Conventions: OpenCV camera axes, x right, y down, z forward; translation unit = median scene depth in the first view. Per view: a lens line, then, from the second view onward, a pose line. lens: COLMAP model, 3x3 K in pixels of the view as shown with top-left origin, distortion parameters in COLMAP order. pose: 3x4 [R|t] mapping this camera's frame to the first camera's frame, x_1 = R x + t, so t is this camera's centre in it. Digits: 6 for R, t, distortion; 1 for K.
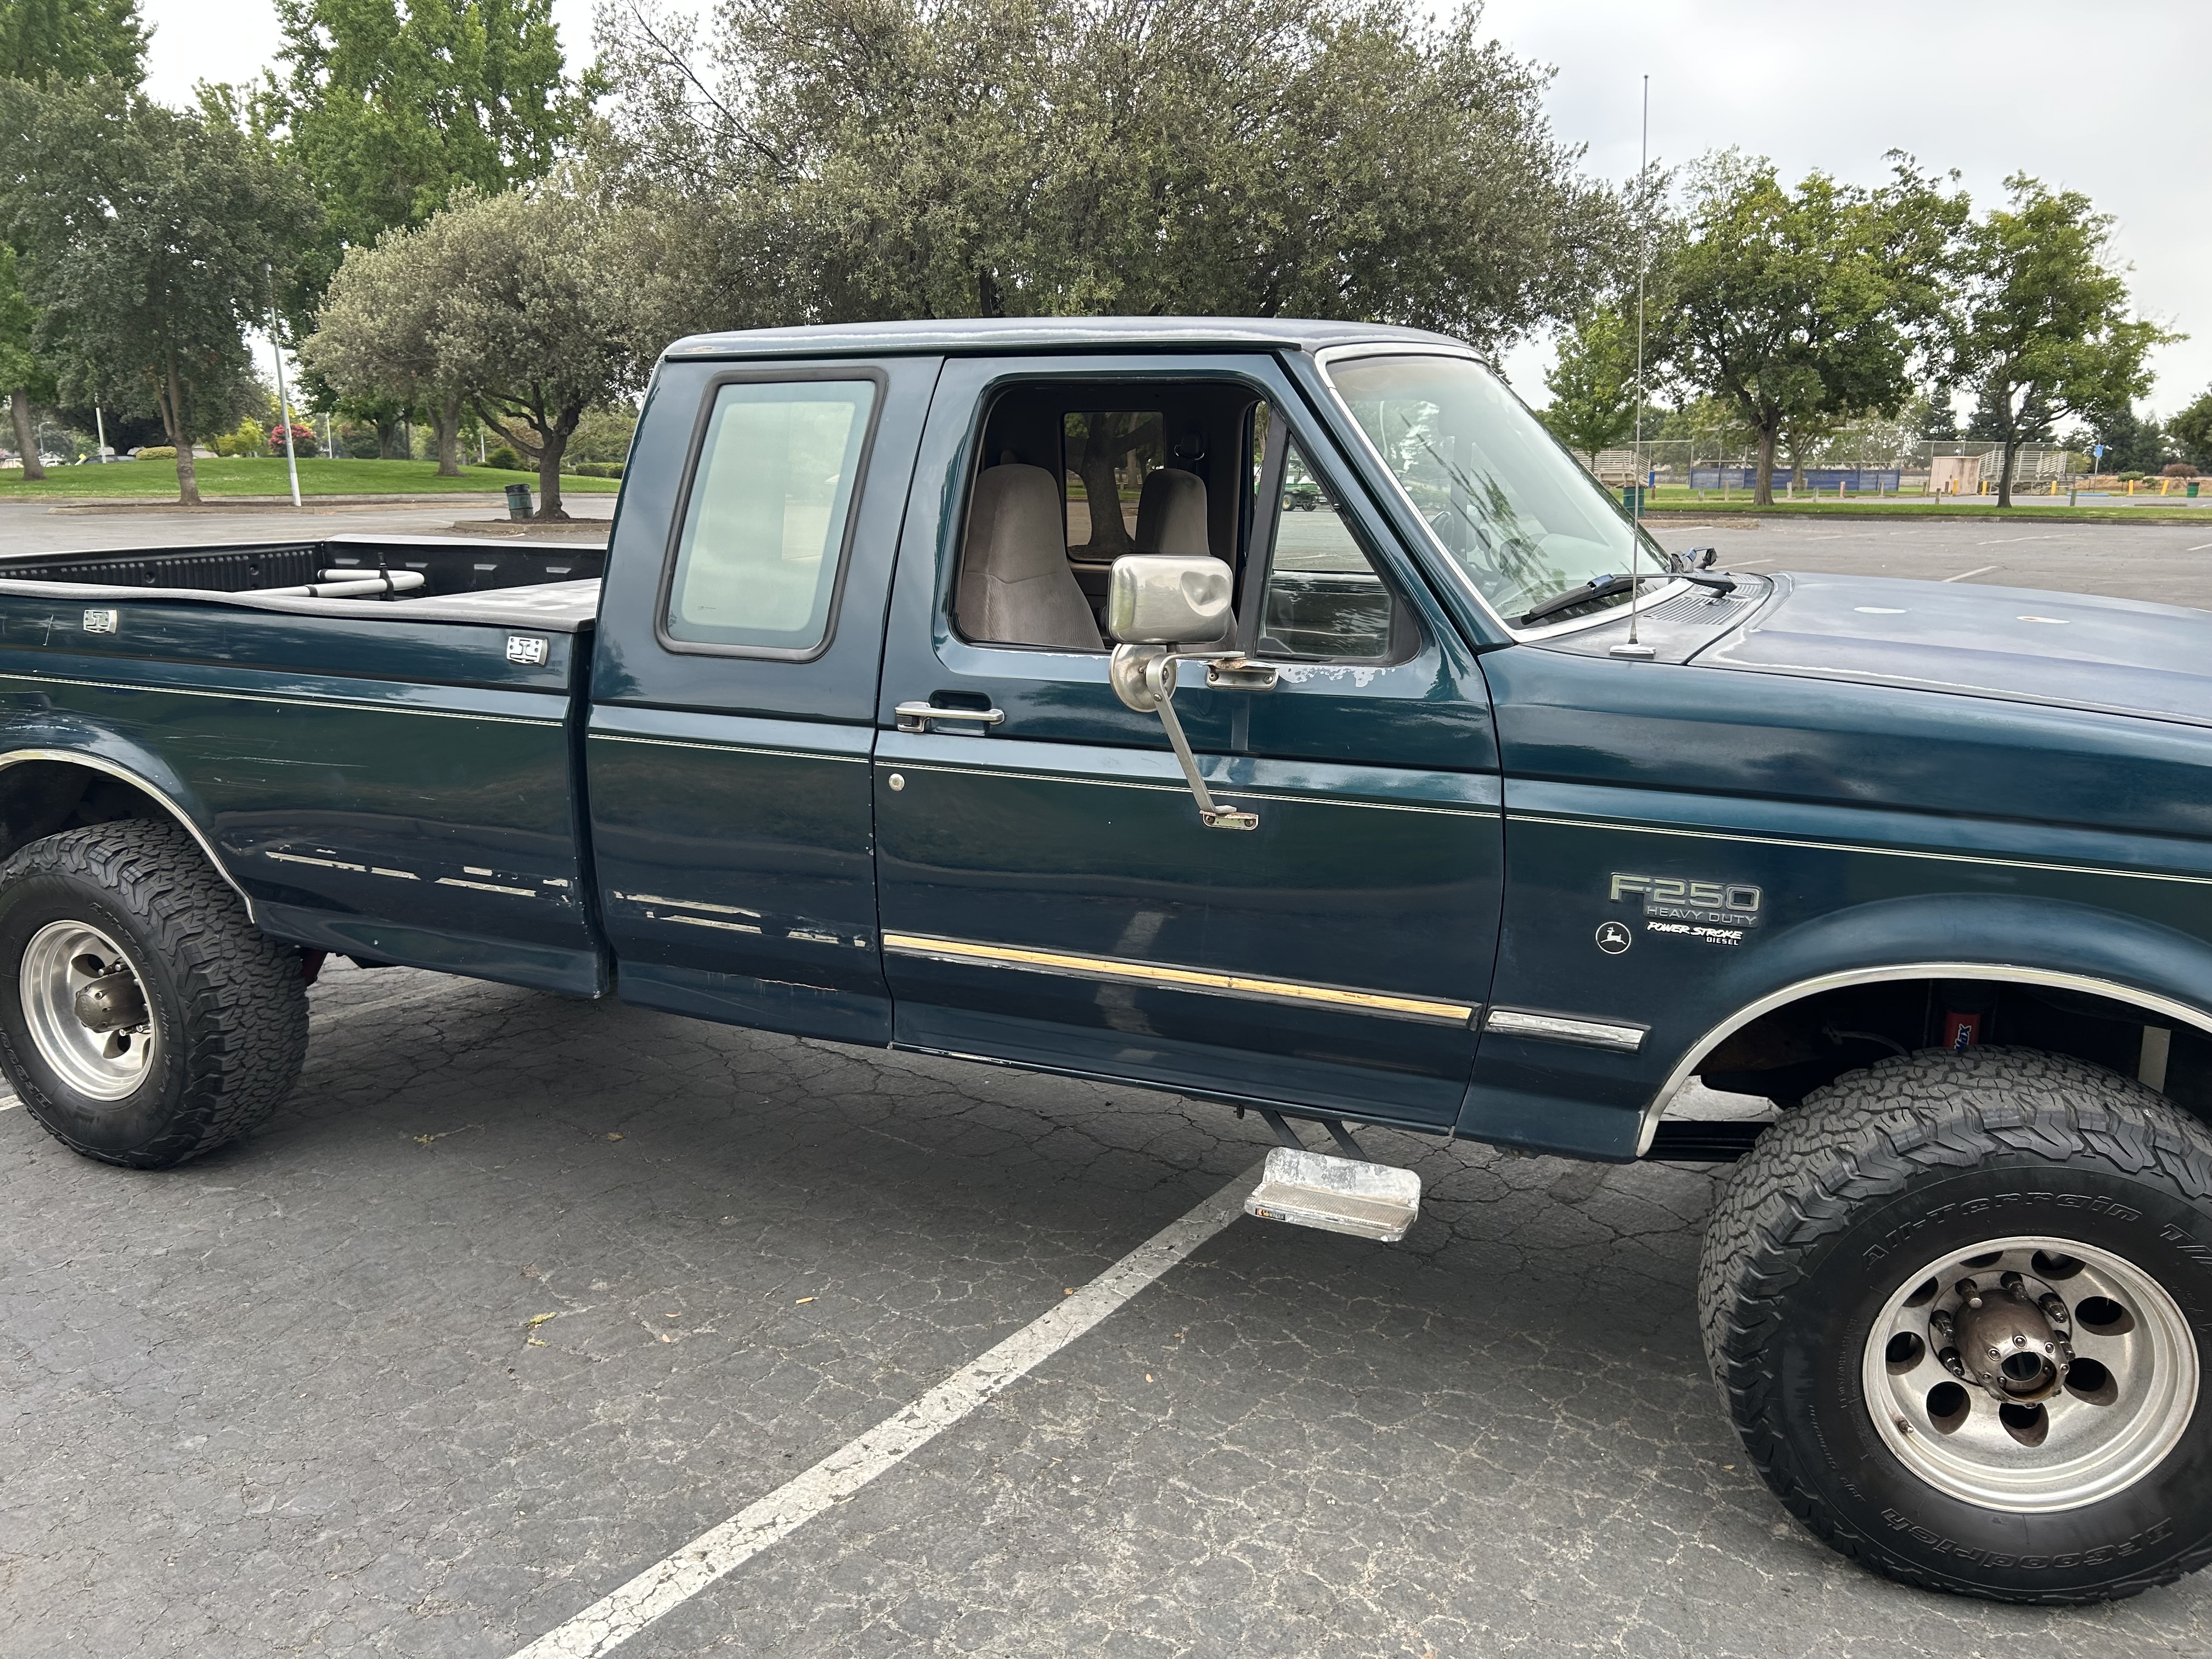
lens RADIAL K [[1687.2, 0, 1102.7], [0, 1687.2, 812.6], [0, 0, 1]] dist [0.038056, -0.045045]
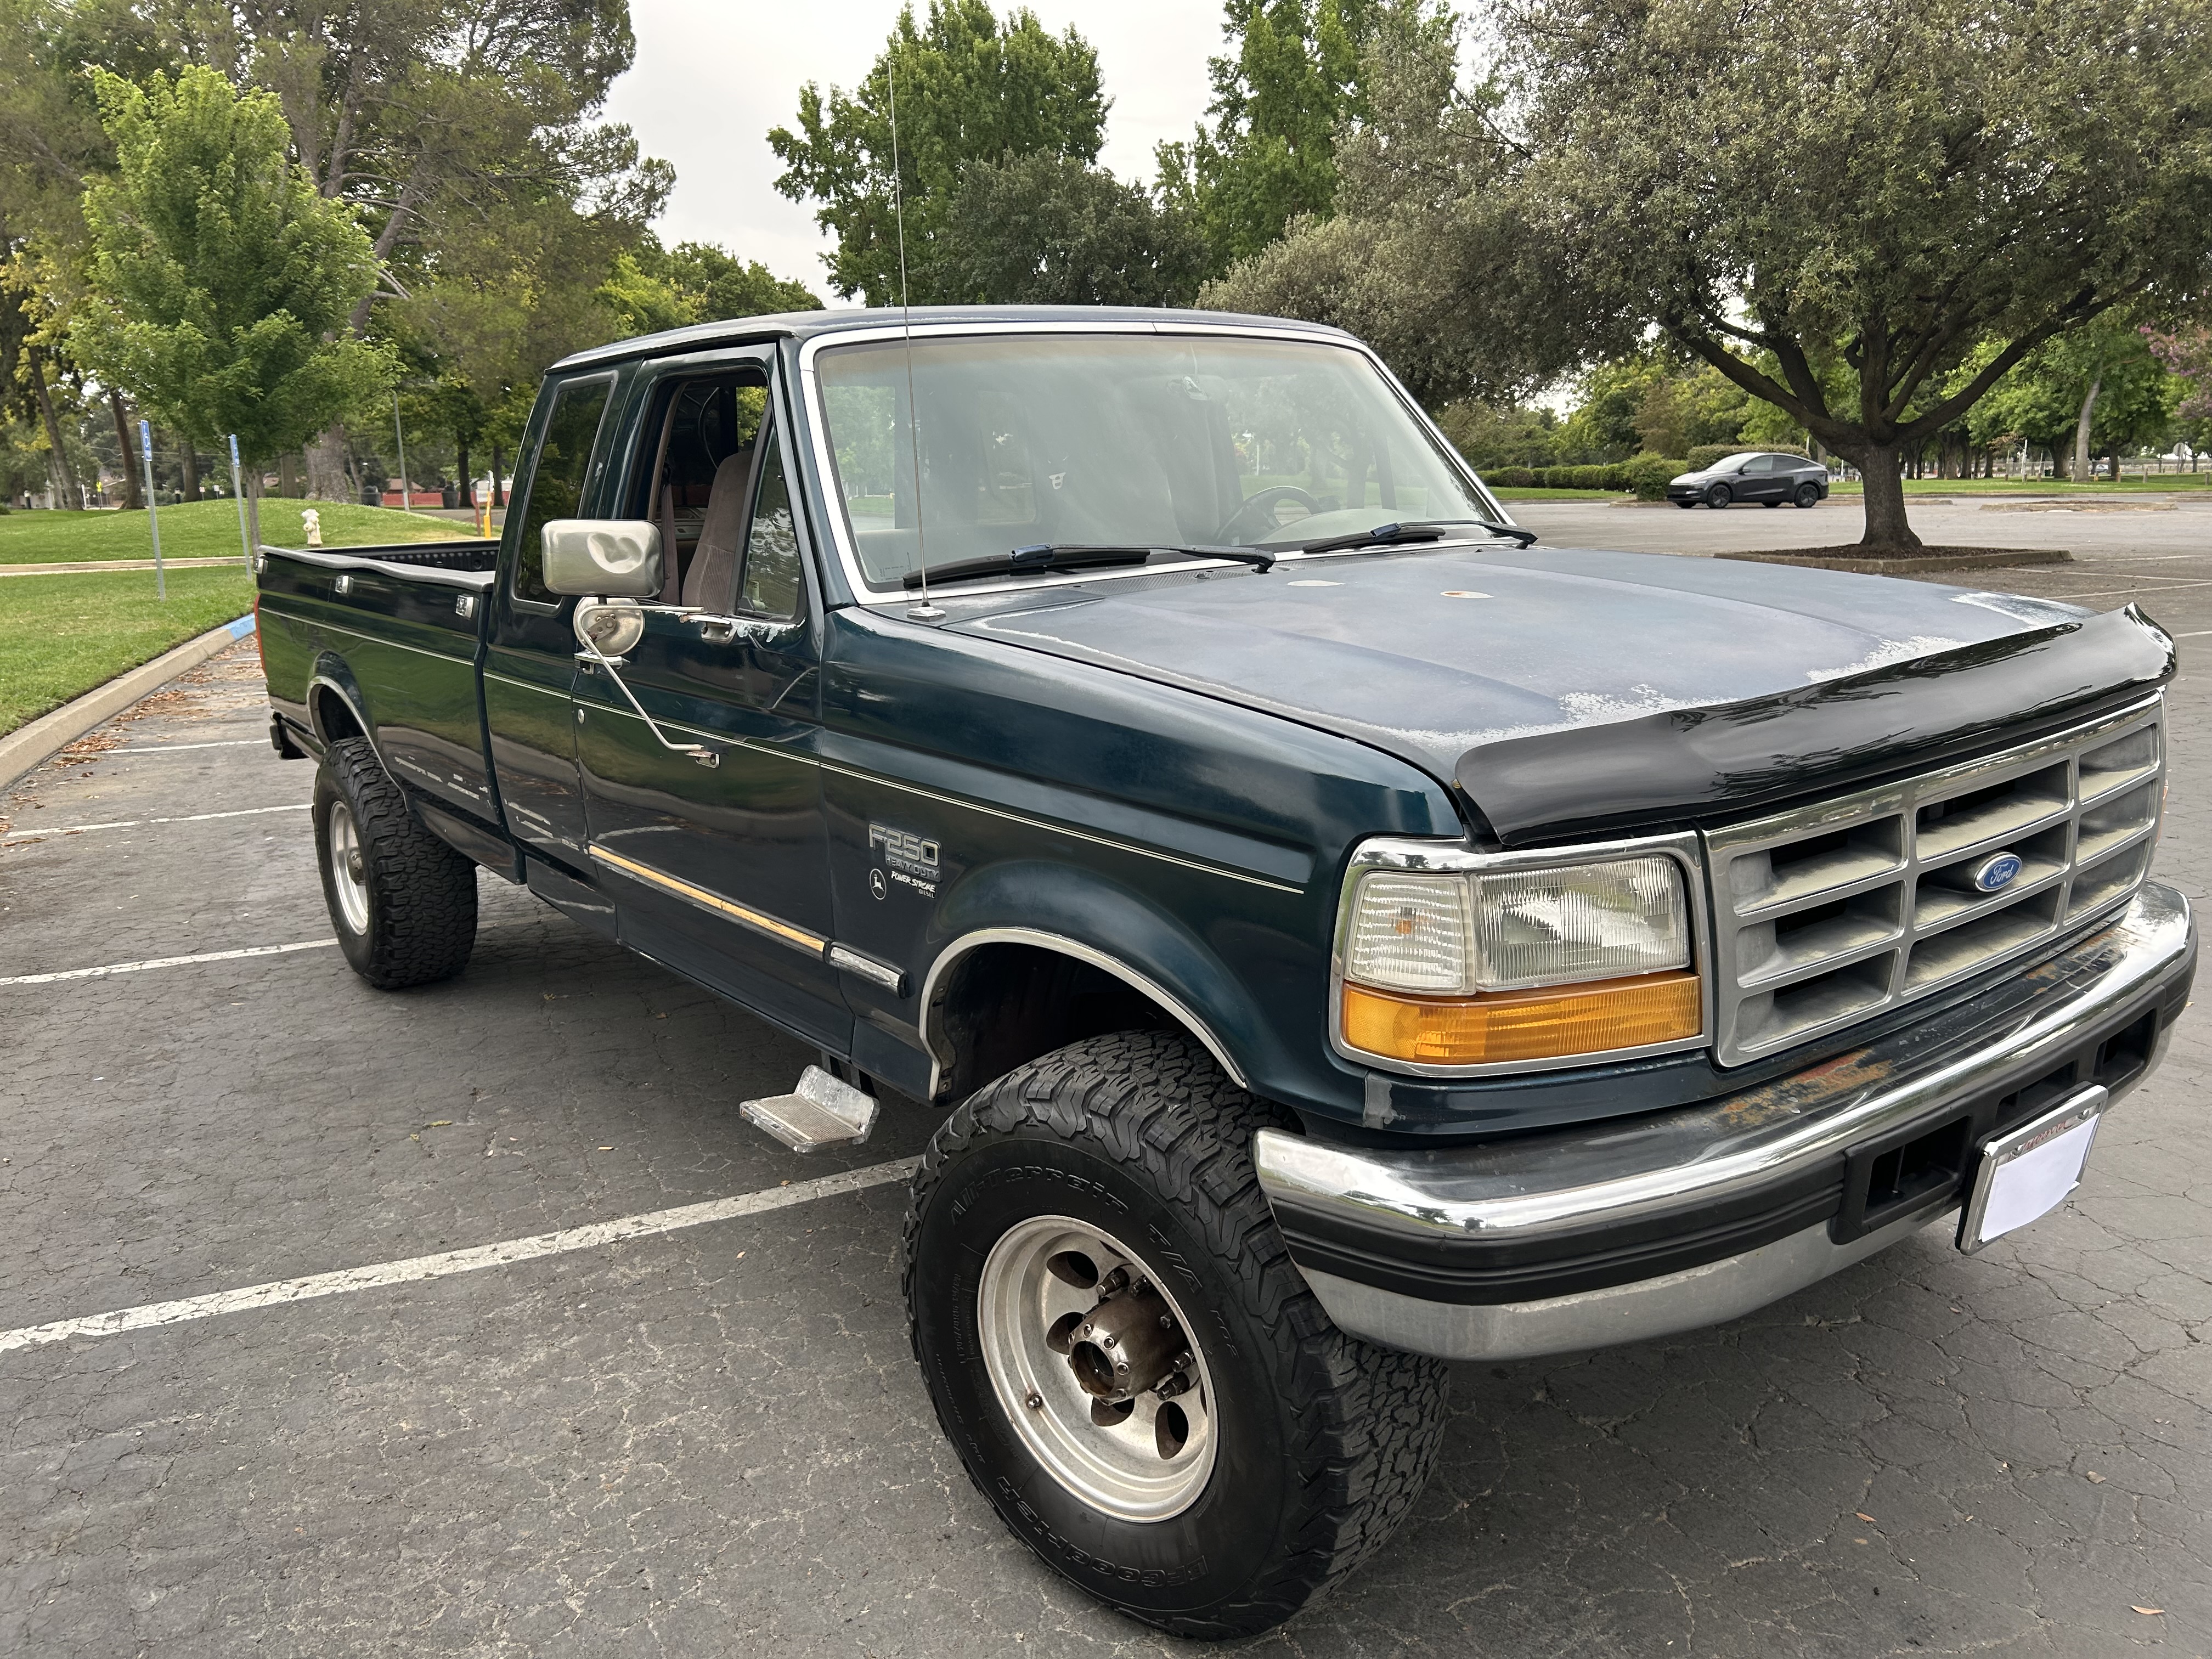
lens RADIAL K [[1687.2, 0, 1108.9], [0, 1687.2, 834.0], [0, 0, 1]] dist [0.038056, -0.045045]
pose [[0.865593, 0.082383, -0.493924, 0.124098], [-0.078335, 0.996507, 0.028930, 0.000164], [0.494582, 0.013650, 0.869024, 0.021097]]
